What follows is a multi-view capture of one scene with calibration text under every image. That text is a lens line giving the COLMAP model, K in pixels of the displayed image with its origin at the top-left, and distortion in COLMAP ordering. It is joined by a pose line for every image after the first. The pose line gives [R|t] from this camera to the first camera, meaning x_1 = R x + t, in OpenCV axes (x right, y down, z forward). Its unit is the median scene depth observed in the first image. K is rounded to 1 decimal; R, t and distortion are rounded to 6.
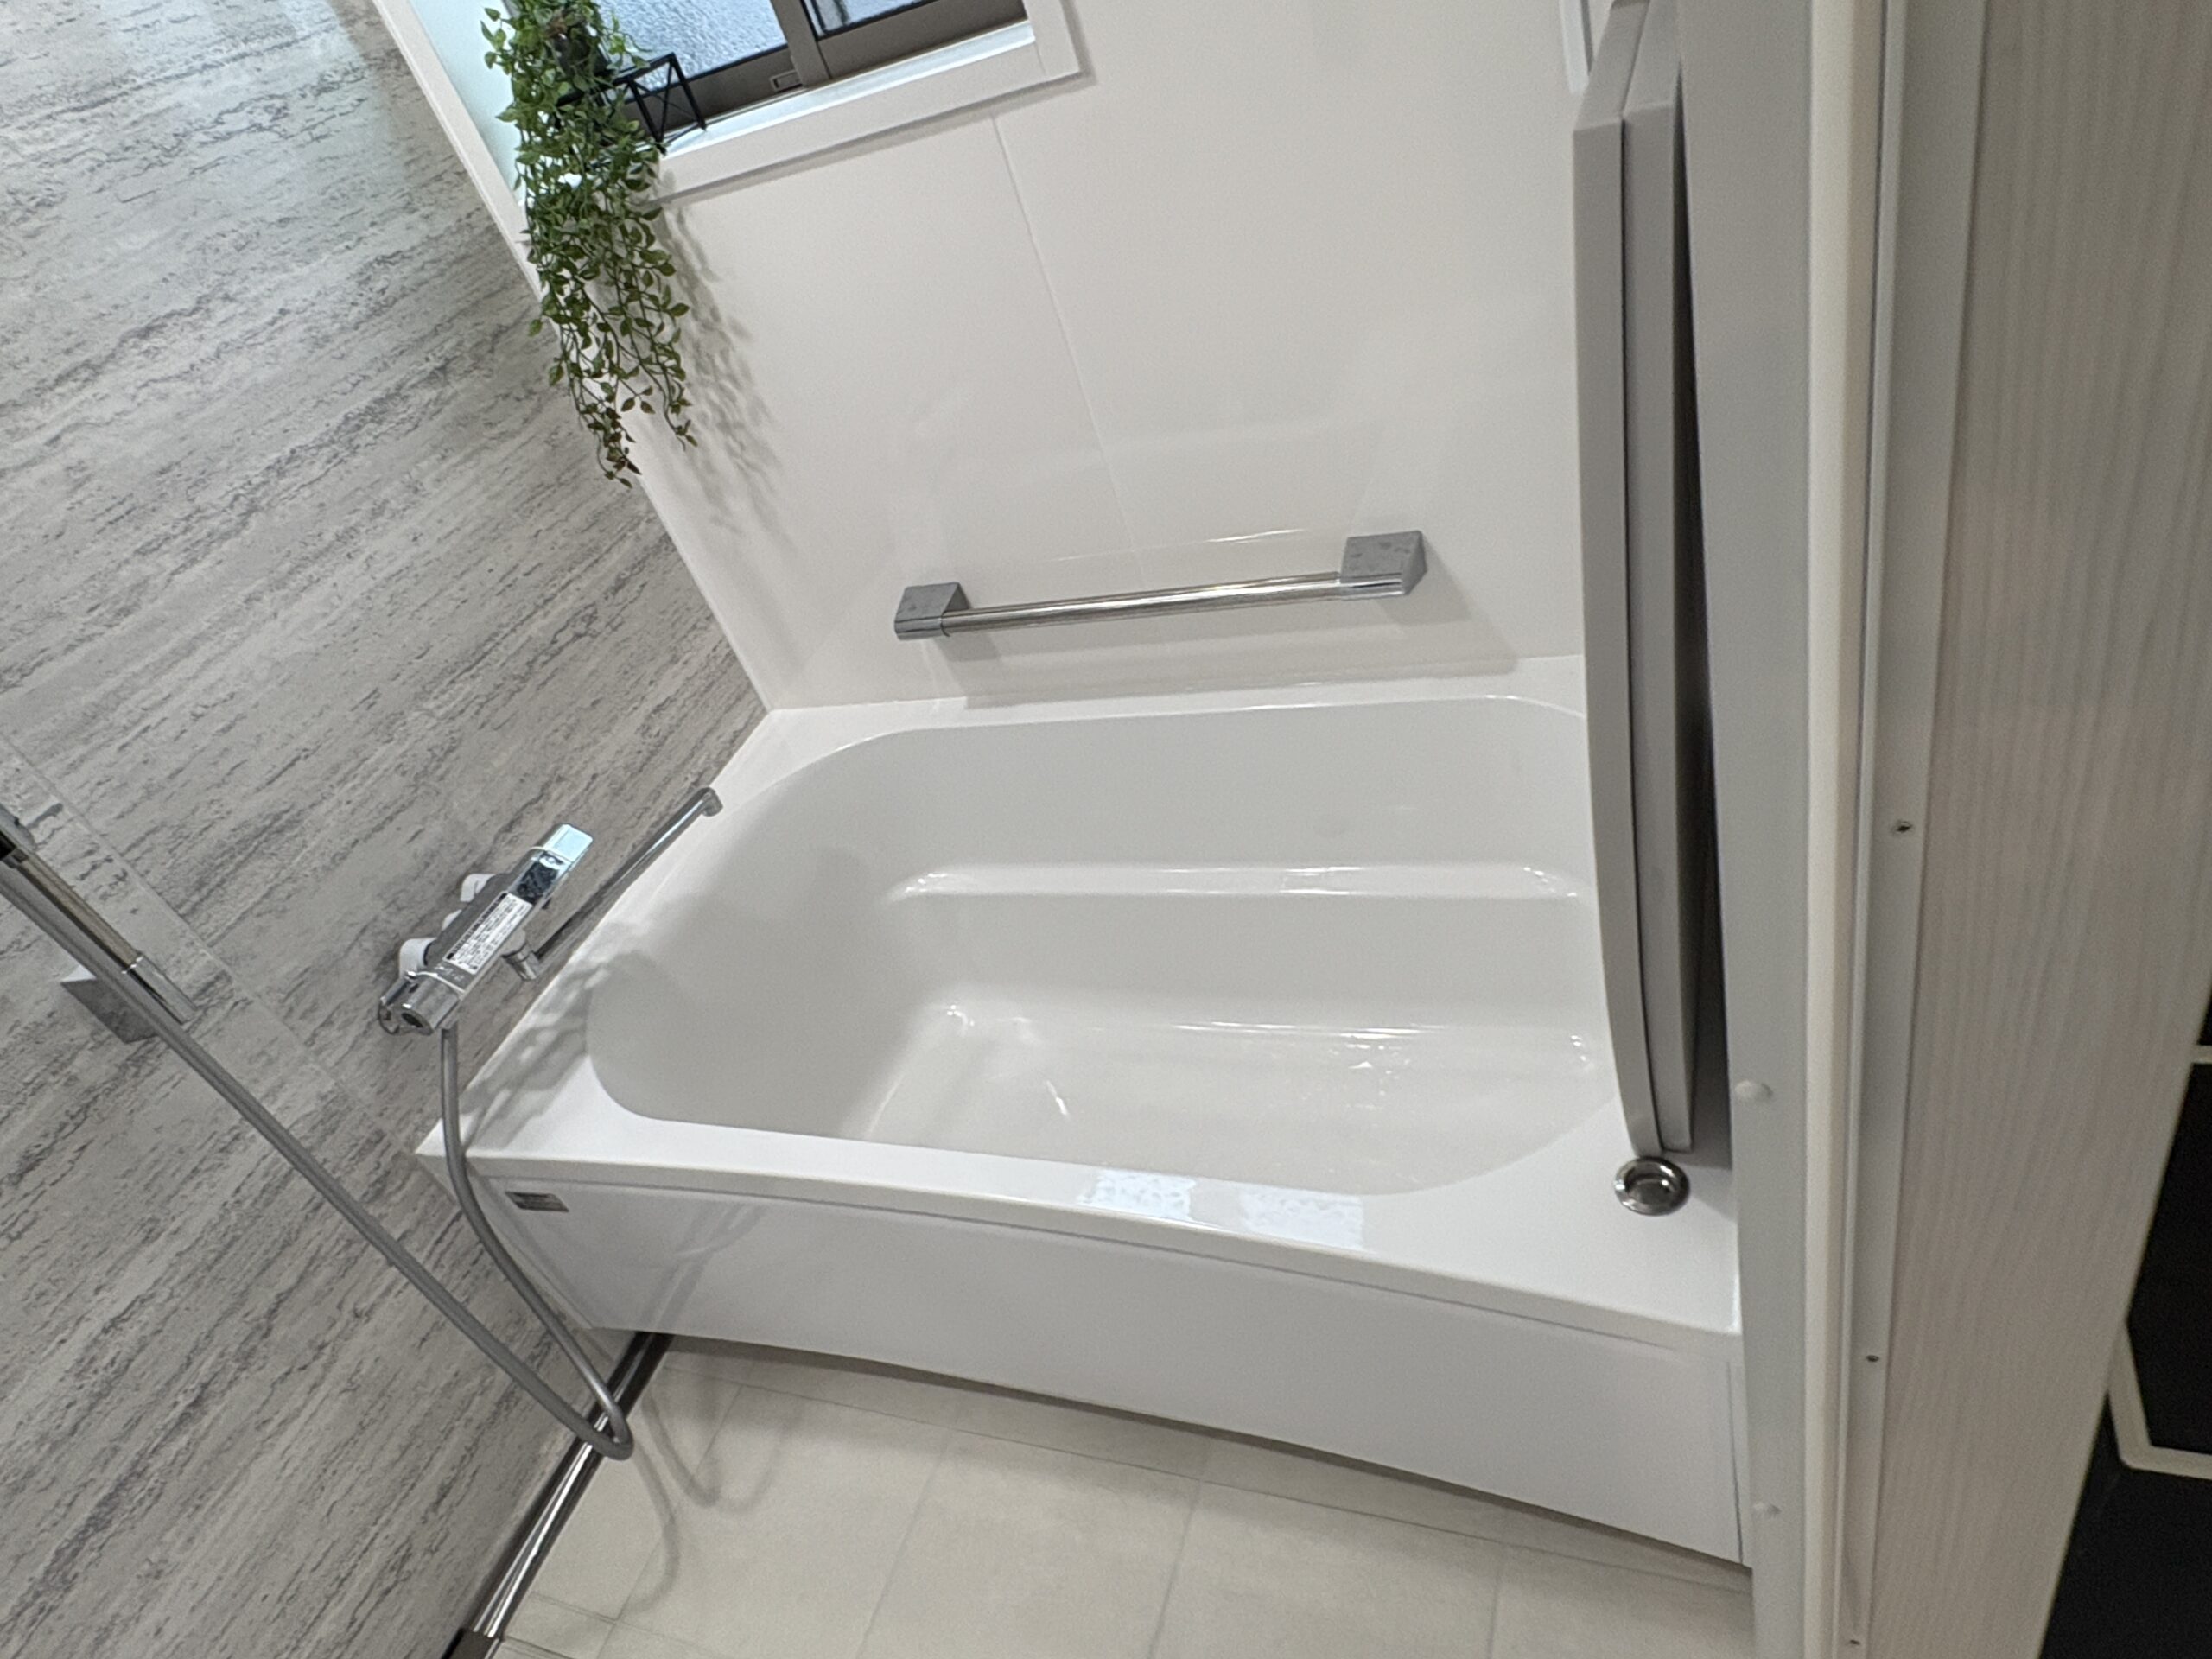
lens RADIAL K [[1372.4, 0, 1096.6], [0, 1372.4, 840.9], [0, 0, 1]] dist [-0.005143, 0.004270]
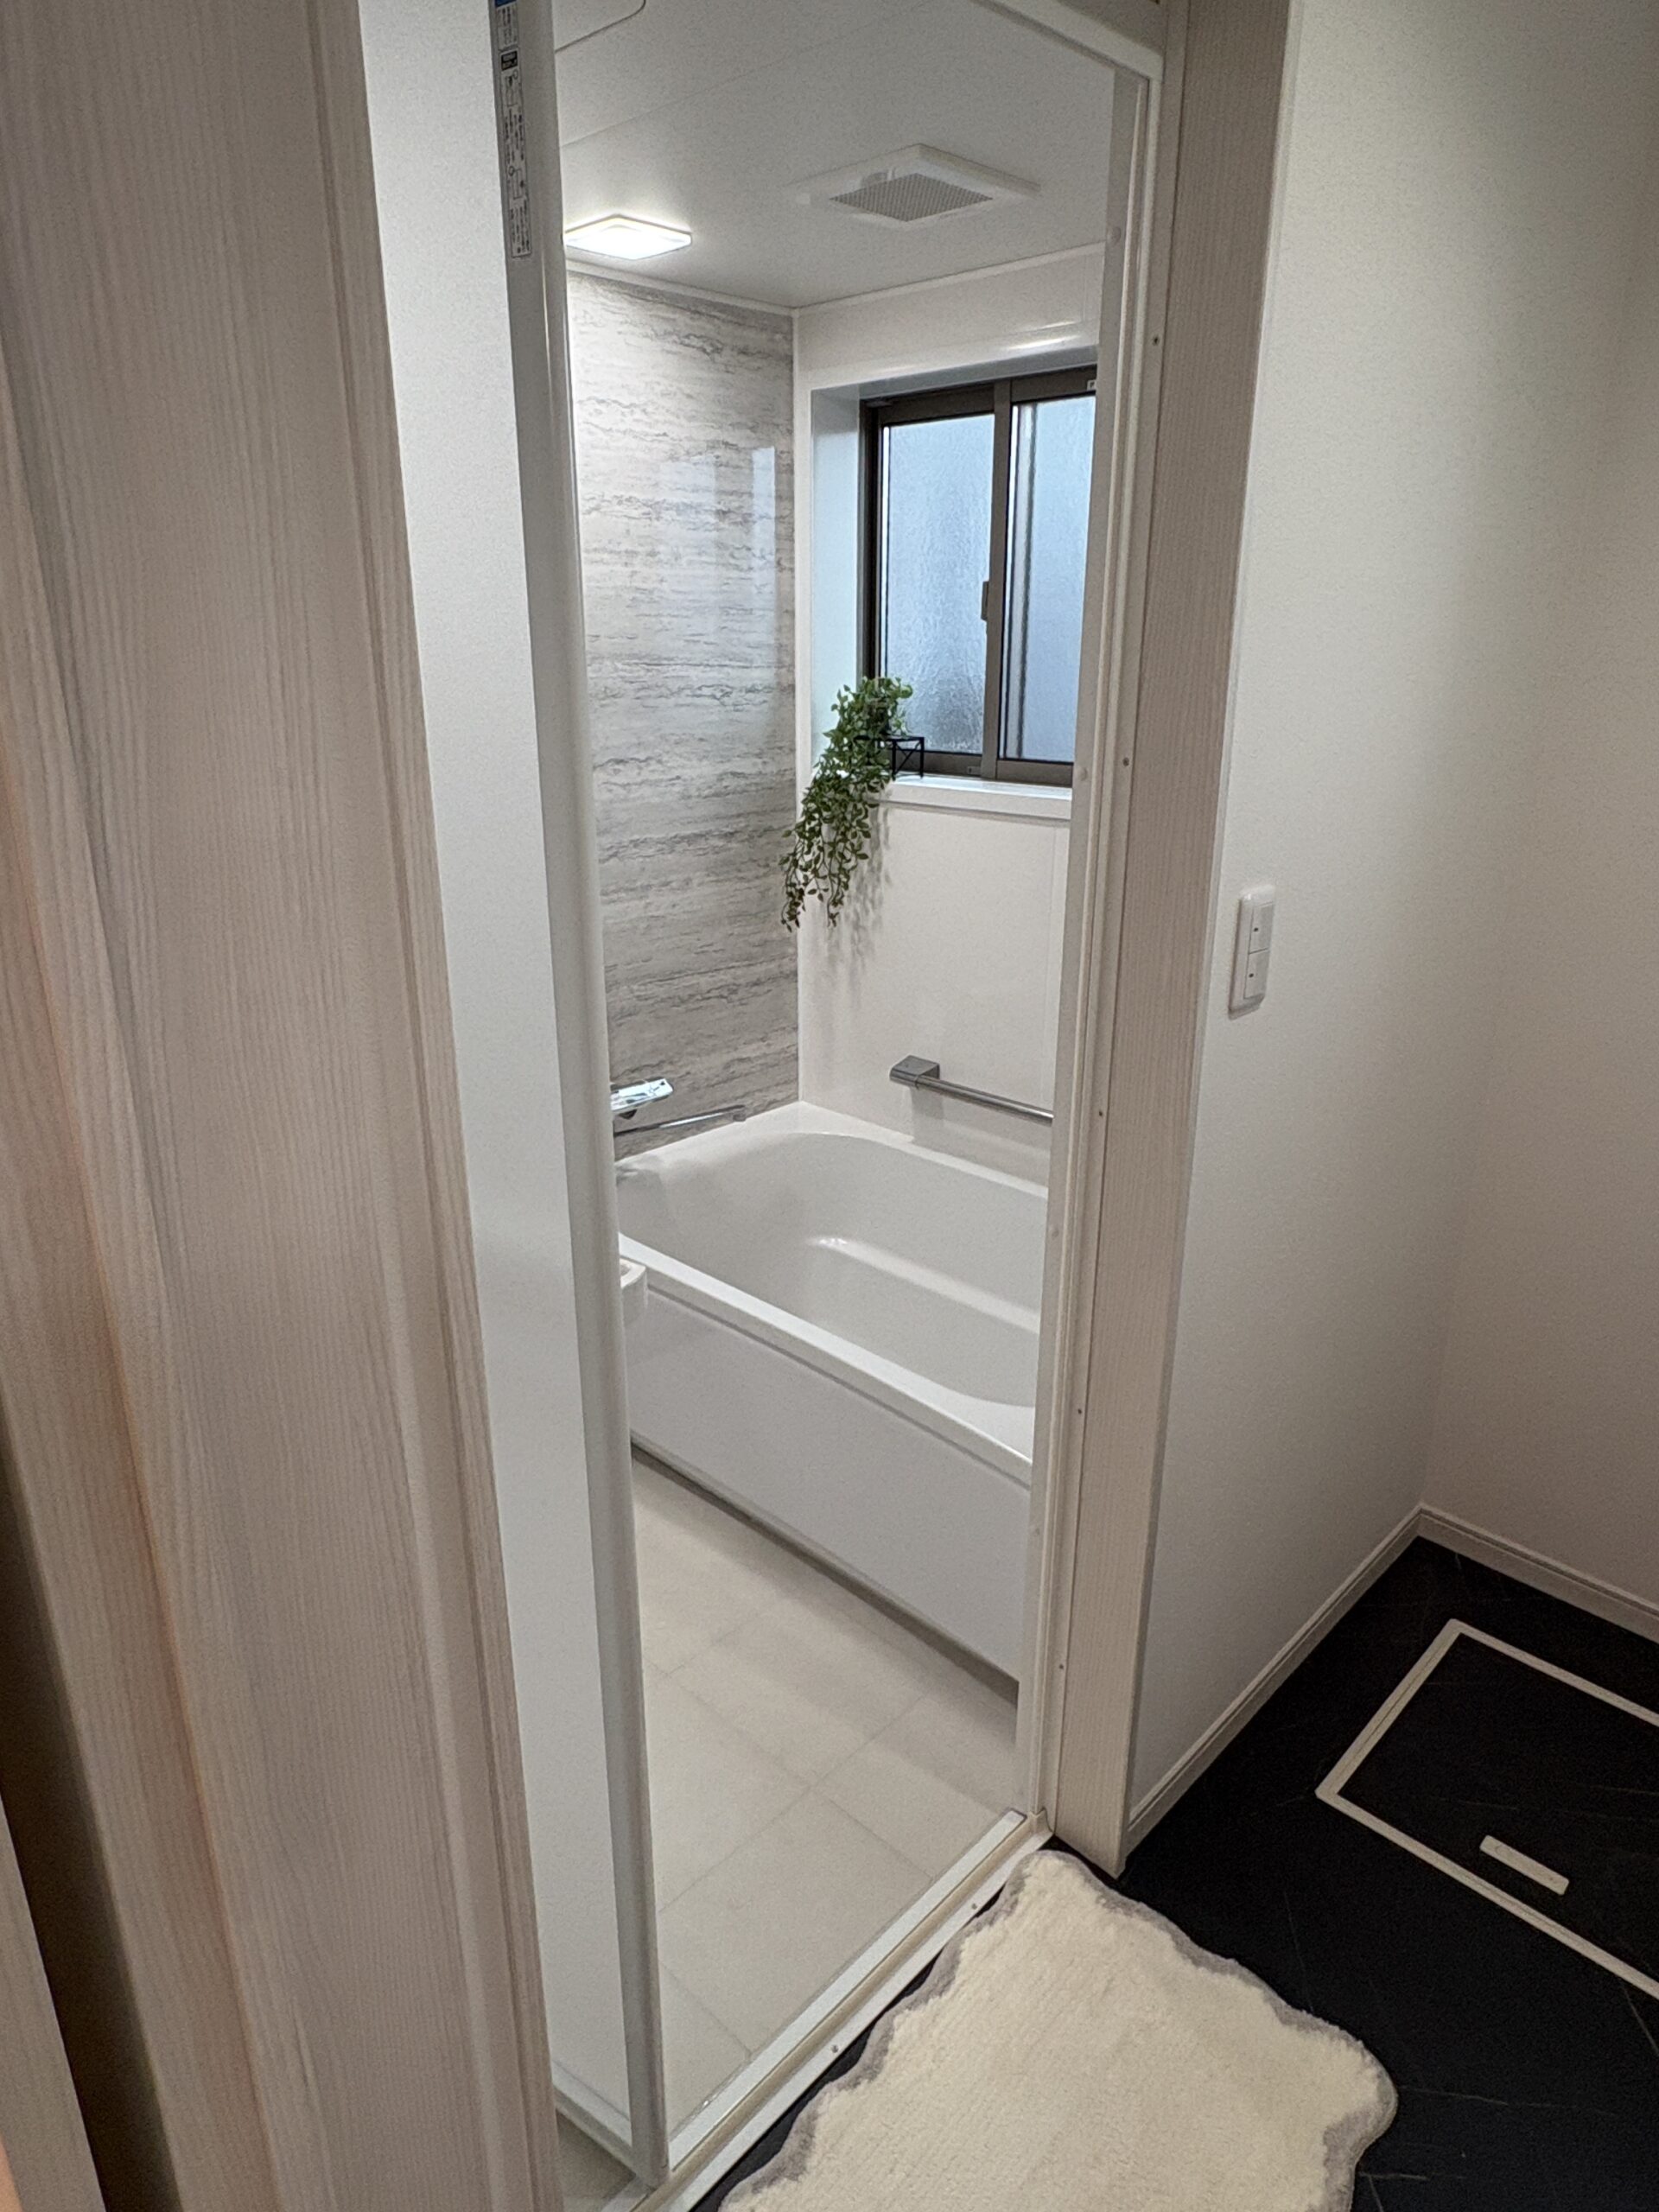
lens RADIAL K [[1372.4, 0, 821.2], [0, 1372.4, 1109.8], [0, 0, 1]] dist [-0.005143, 0.004270]
pose [[0.868035, 0.415698, -0.271497, 0.265937], [-0.472357, 0.859871, -0.193650, 0.261574], [0.152952, 0.296339, 0.942756, -0.577098]]
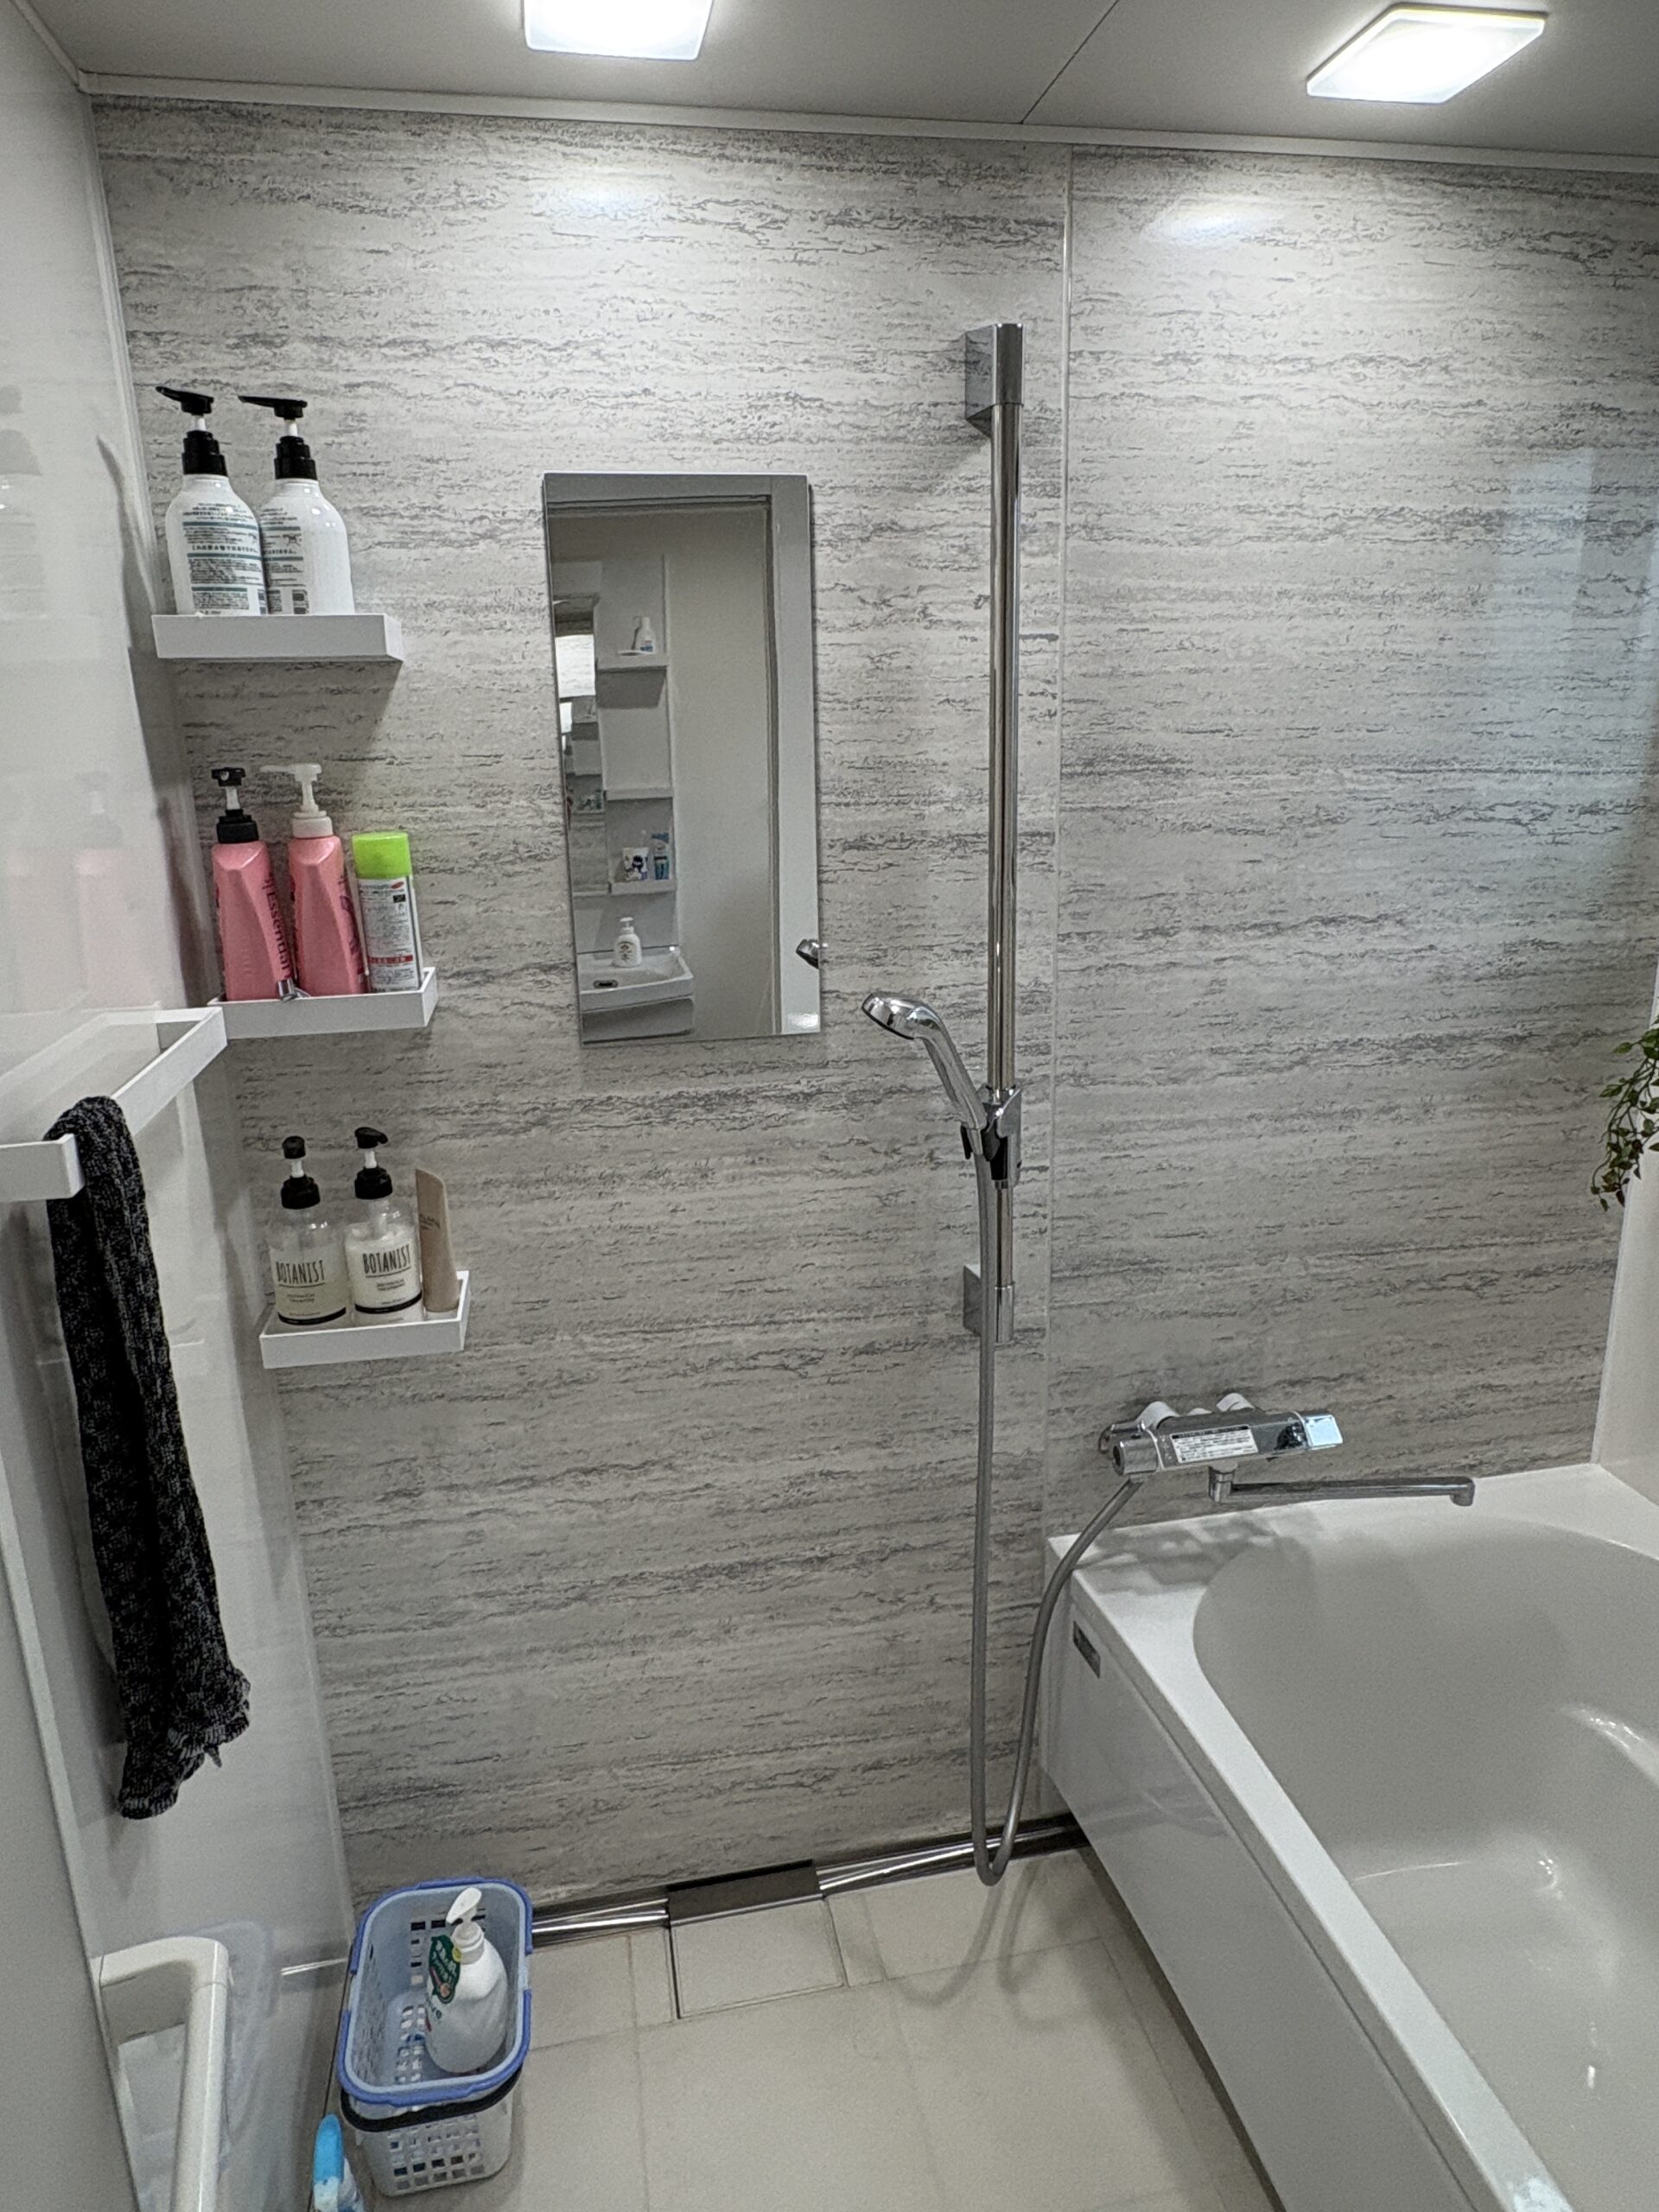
lens RADIAL K [[1372.4, 0, 829.6], [0, 1372.4, 1094.4], [0, 0, 1]] dist [-0.005143, 0.004270]
pose [[0.497031, 0.498091, -0.710540, 0.057559], [-0.636441, 0.765859, 0.091672, -0.053227], [0.589833, 0.406653, 0.697660, -0.090351]]
